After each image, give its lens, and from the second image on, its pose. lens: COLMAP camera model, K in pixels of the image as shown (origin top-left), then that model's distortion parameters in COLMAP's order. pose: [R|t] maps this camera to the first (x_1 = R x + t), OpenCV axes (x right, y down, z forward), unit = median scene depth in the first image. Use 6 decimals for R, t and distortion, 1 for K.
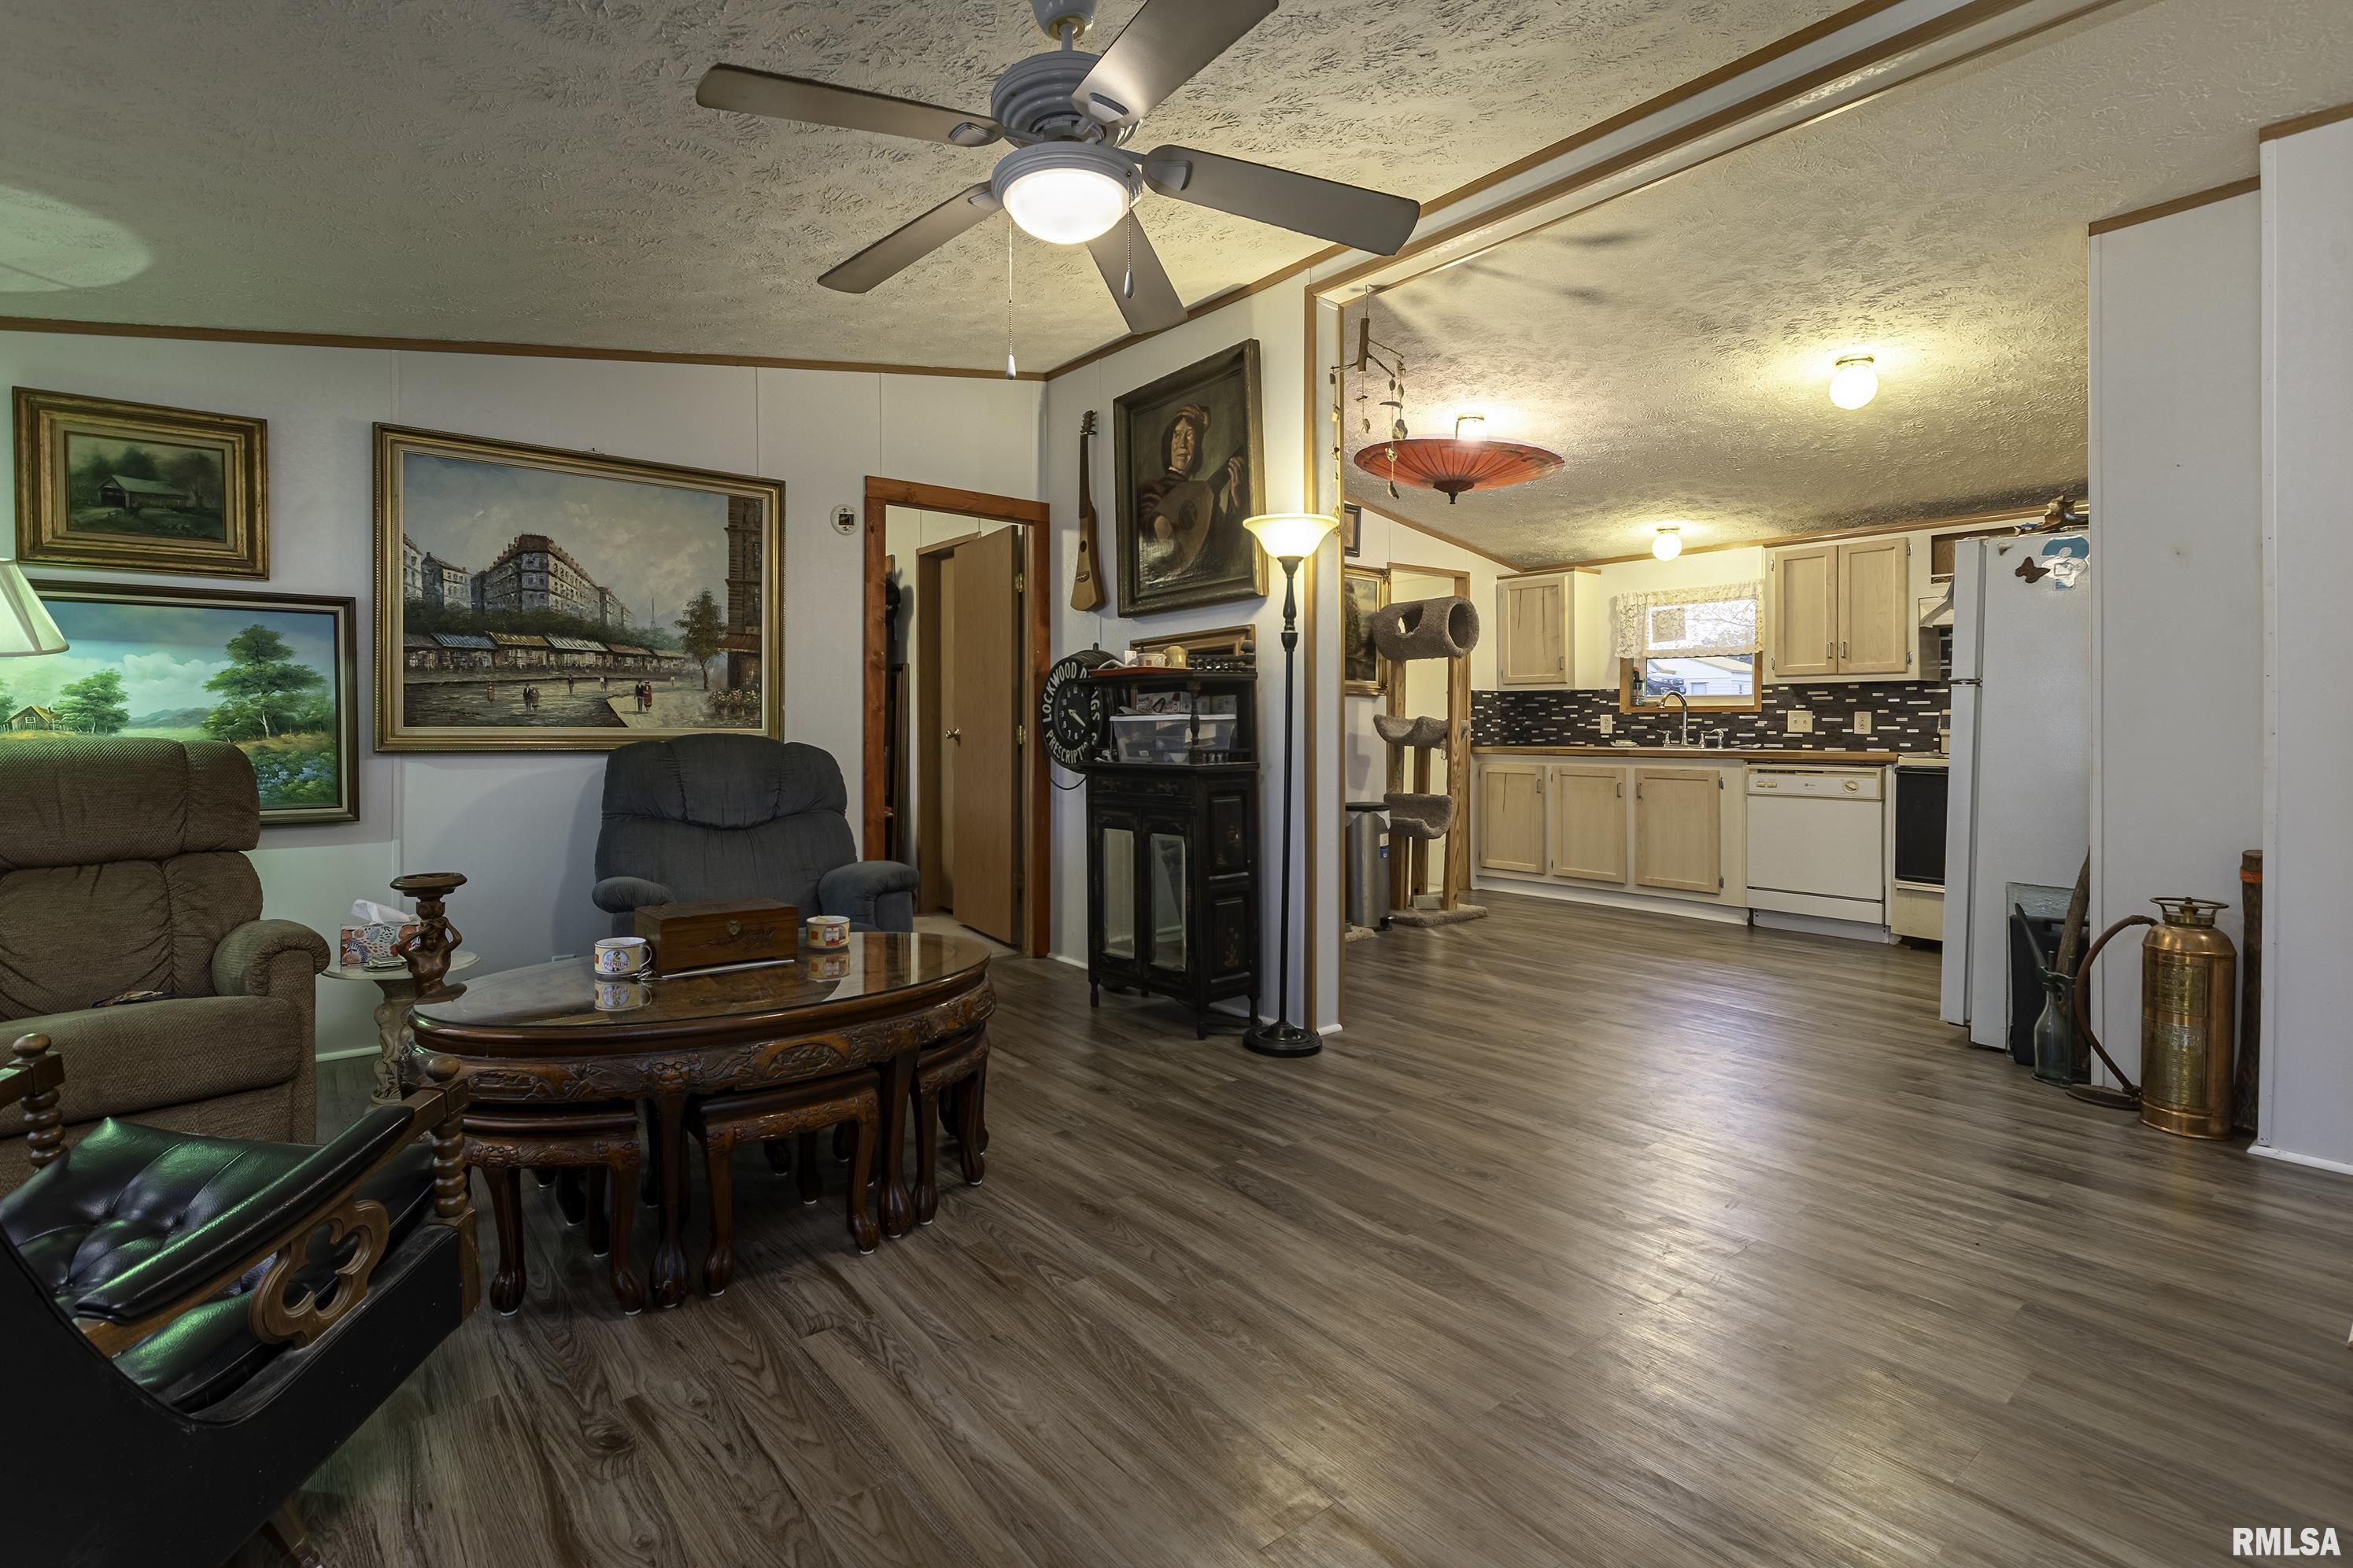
lens RADIAL K [[1095.6, 0, 1091.1], [0, 1095.6, 736.4], [0, 0, 1]] dist [-0.004137, -0.000440]
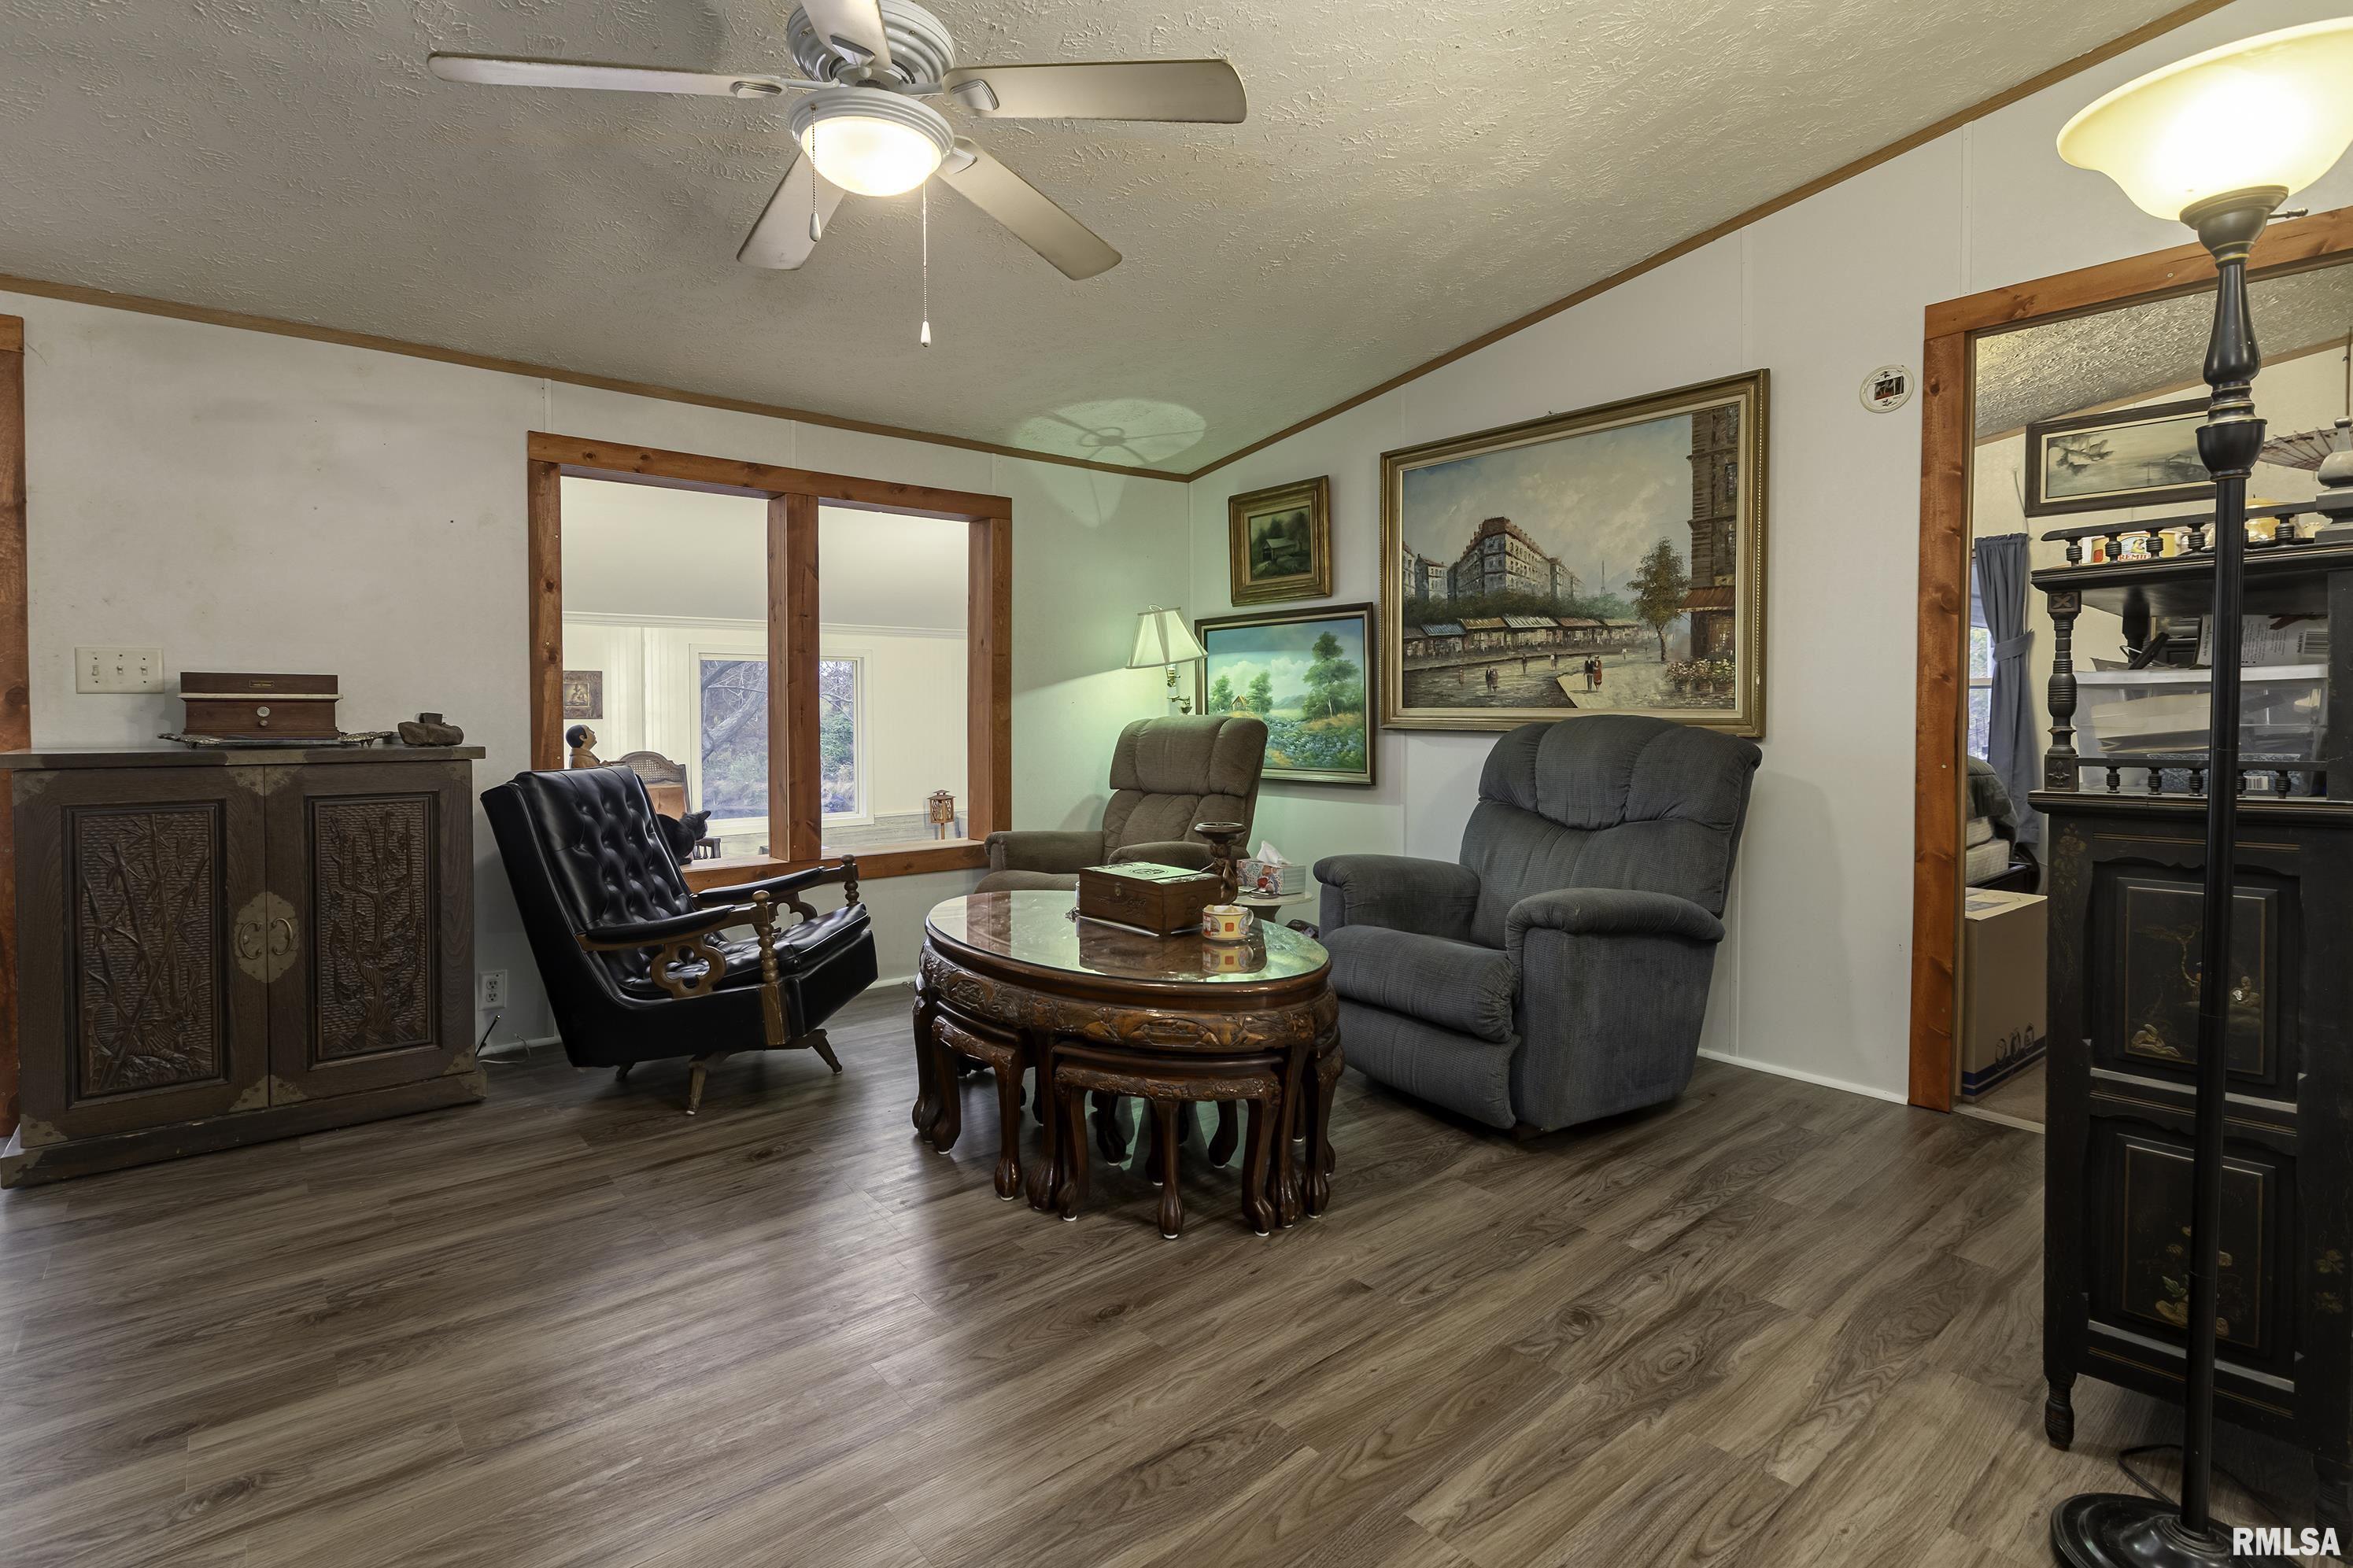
lens RADIAL K [[1095.6, 0, 1117.5], [0, 1095.6, 740.0], [0, 0, 1]] dist [-0.004137, -0.000440]
pose [[0.038346, 0.024961, -0.998953, 0.493488], [-0.007837, 0.999665, 0.024678, -0.001178], [0.999234, 0.006882, 0.038529, 0.614387]]
